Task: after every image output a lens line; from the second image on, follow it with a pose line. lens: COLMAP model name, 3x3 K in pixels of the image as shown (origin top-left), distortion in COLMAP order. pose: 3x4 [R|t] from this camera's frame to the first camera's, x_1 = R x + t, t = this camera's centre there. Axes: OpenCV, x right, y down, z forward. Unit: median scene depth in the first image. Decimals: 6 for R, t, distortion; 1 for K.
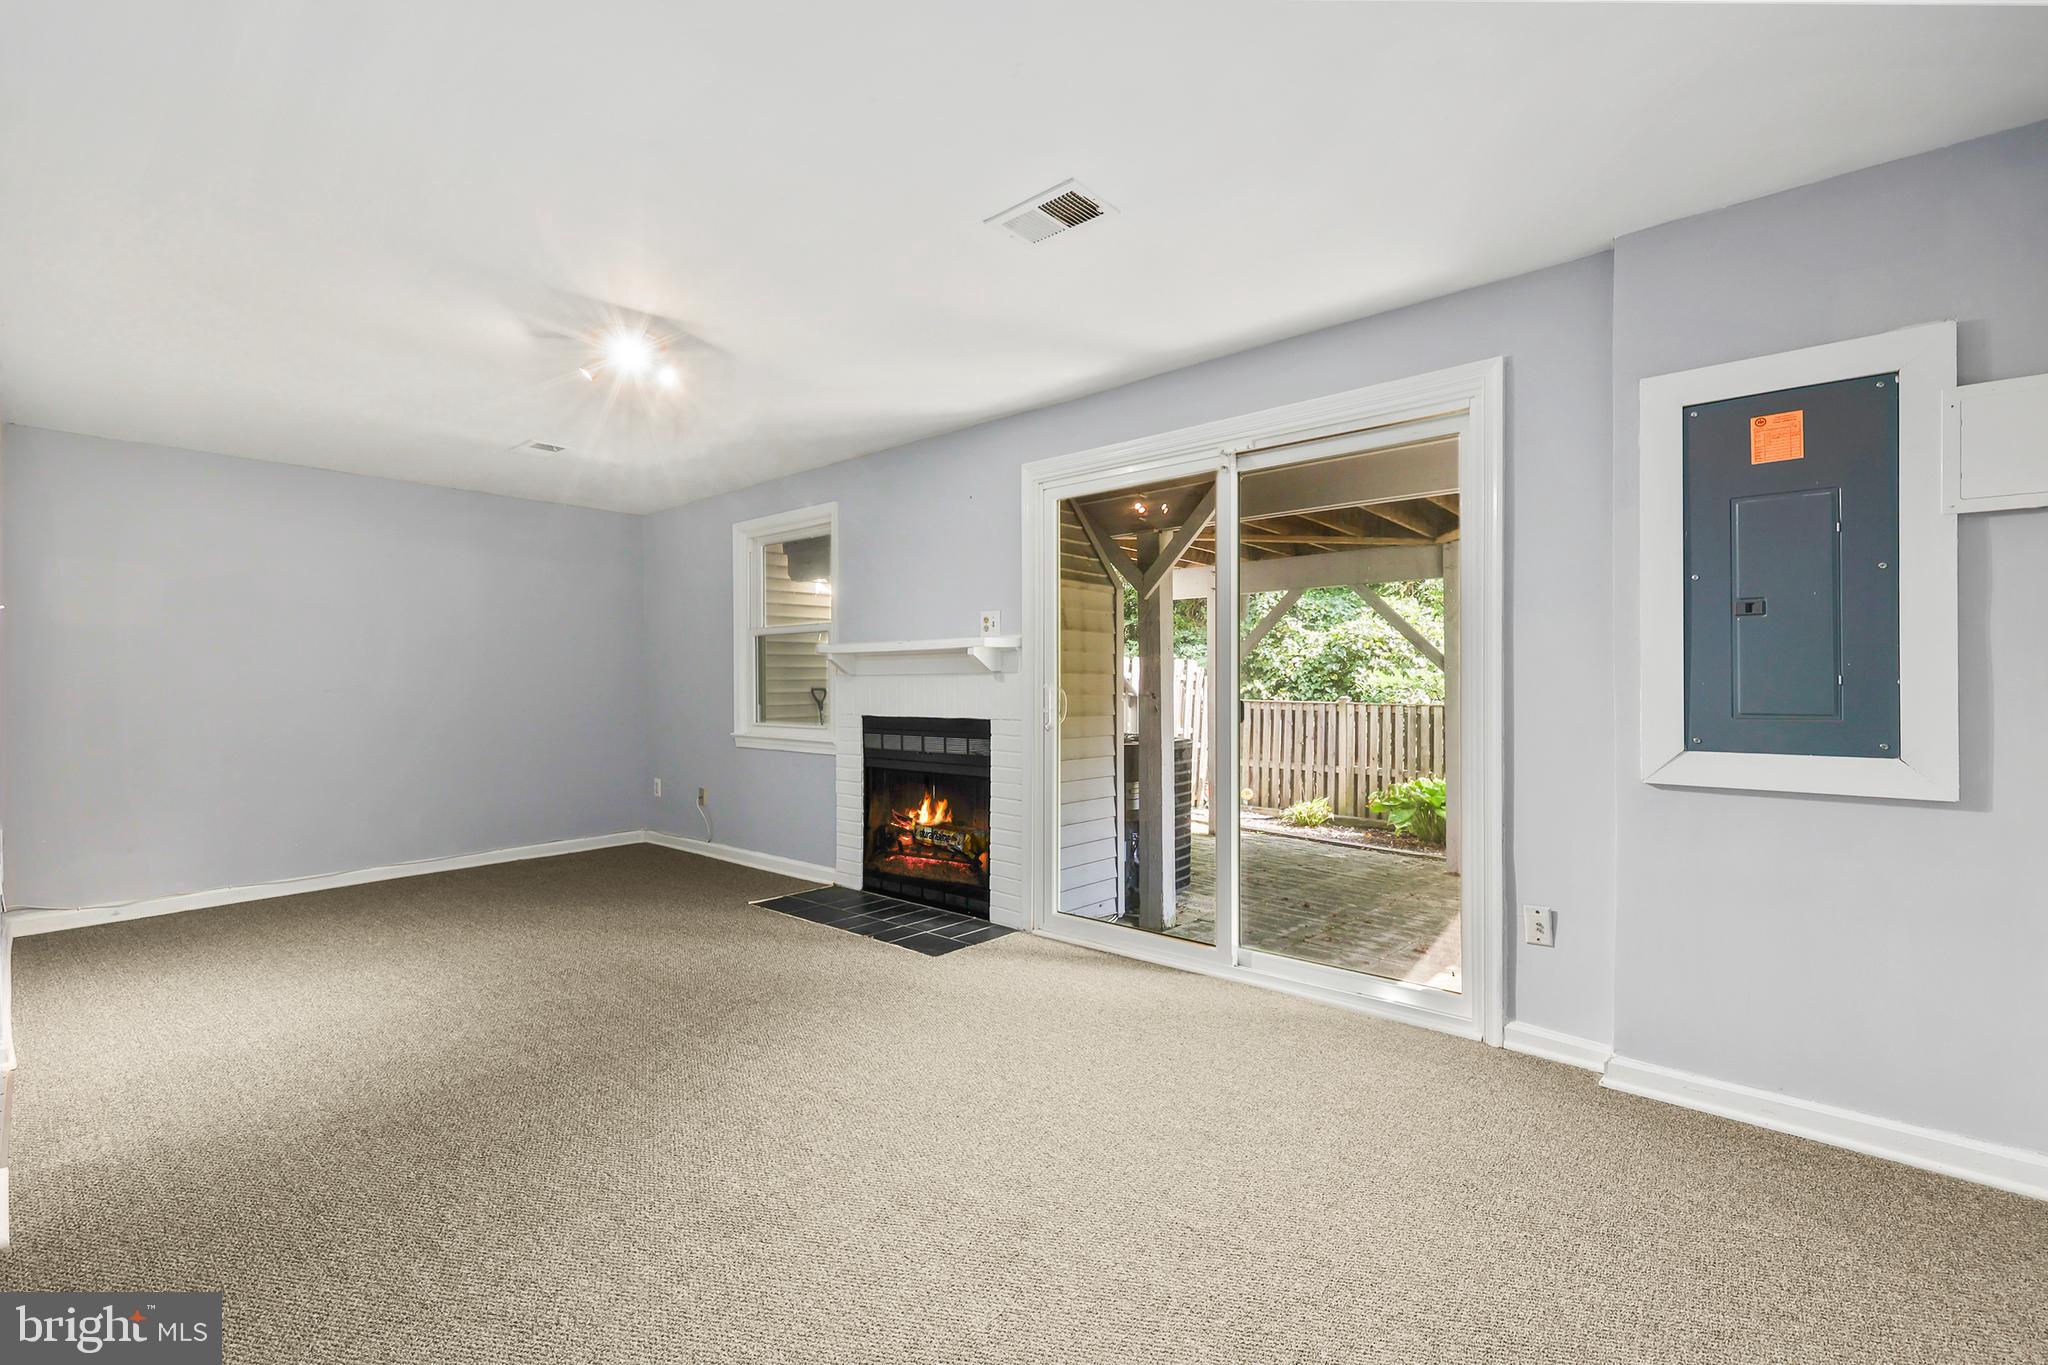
lens RADIAL K [[869.9, 0, 1024.0], [0, 869.9, 682.5], [0, 0, 1]] dist [0.000837, 0.000029]
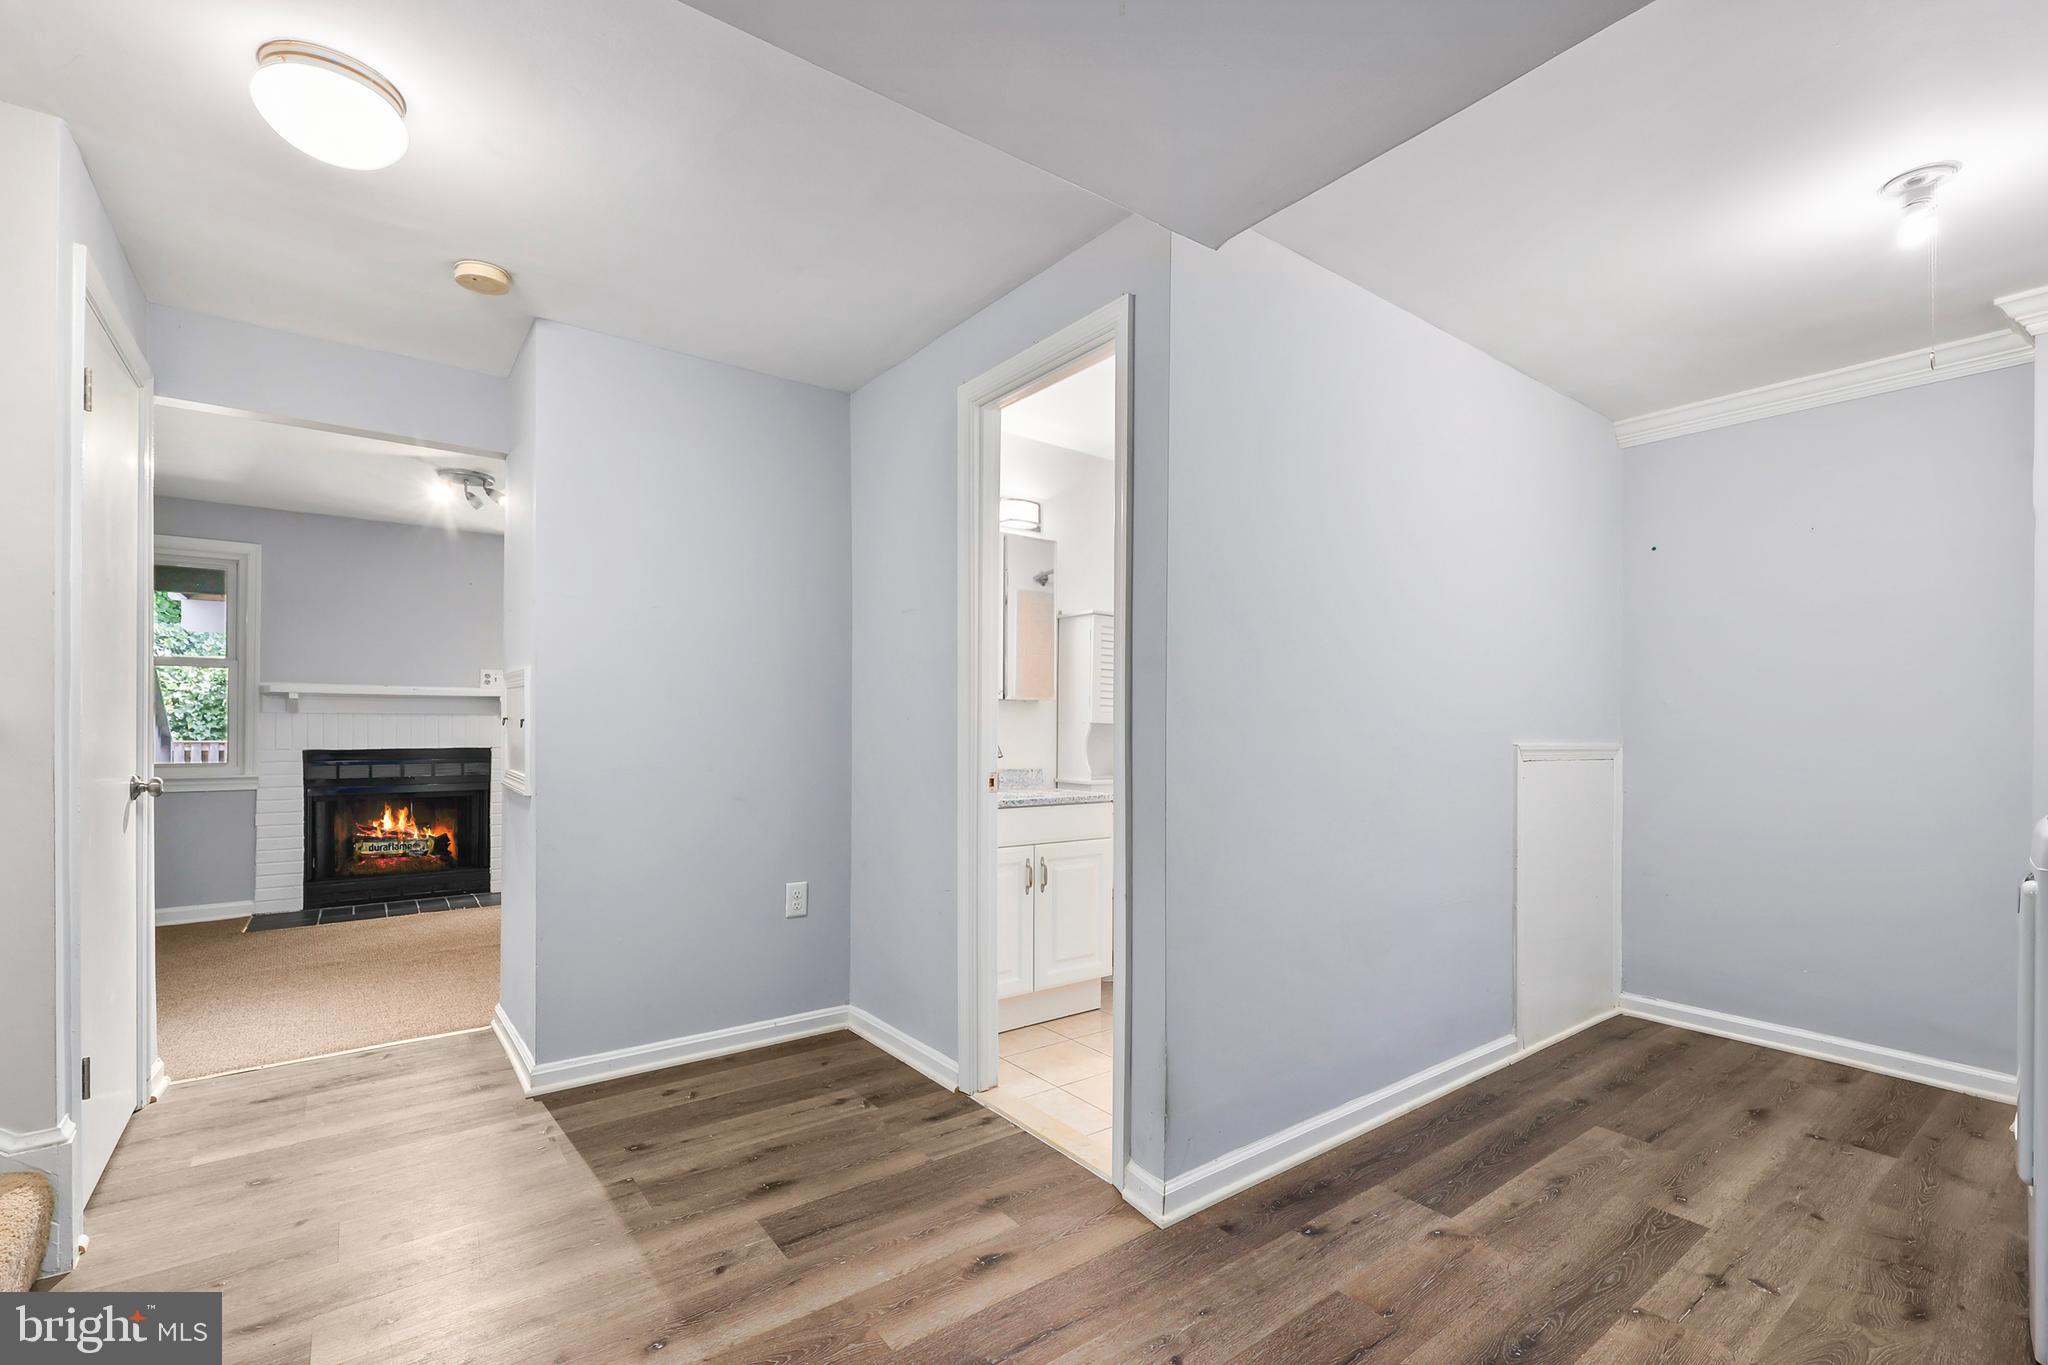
lens RADIAL K [[843.3, 0, 1034.9], [0, 843.3, 720.9], [0, 0, 1]] dist [-0.000414, -0.000125]
pose [[0.232971, 0.007755, 0.972453, -0.973525], [-0.005760, 0.999962, -0.006595, 0.002669], [-0.972467, -0.004065, 0.233006, -0.133447]]
